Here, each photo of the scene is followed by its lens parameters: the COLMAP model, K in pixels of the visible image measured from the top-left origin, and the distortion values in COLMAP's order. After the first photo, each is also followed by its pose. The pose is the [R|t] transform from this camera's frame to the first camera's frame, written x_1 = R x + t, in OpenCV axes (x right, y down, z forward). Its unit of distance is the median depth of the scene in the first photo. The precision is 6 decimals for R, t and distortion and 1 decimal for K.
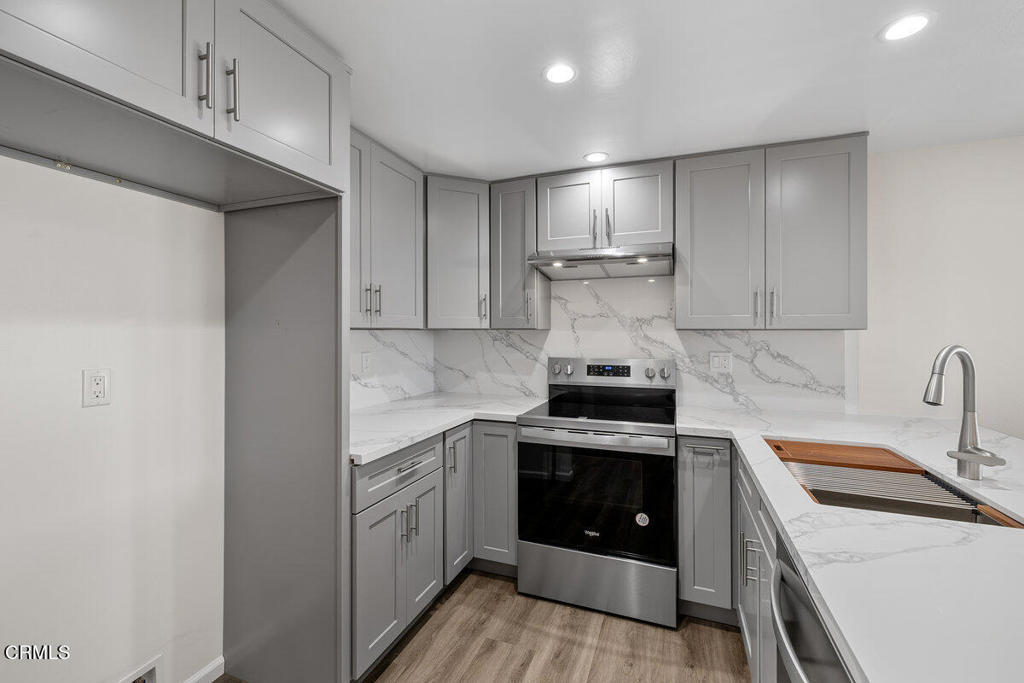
lens RADIAL K [[436.8, 0, 505.2], [0, 436.8, 330.1], [0, 0, 1]] dist [-0.001474, -0.000014]
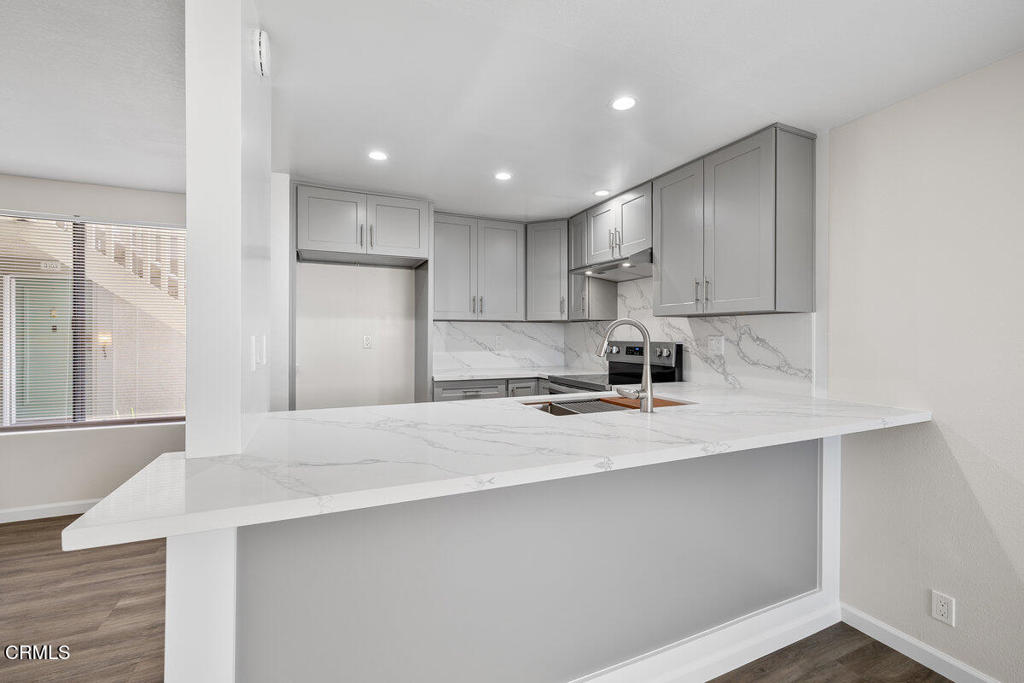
lens RADIAL K [[436.8, 0, 505.2], [0, 436.8, 330.1], [0, 0, 1]] dist [-0.001474, -0.000014]
pose [[0.697978, -0.004736, -0.716104, 0.920815], [-0.002077, 0.999961, -0.008637, 0.046158], [0.716116, 0.007516, 0.697941, -0.167098]]
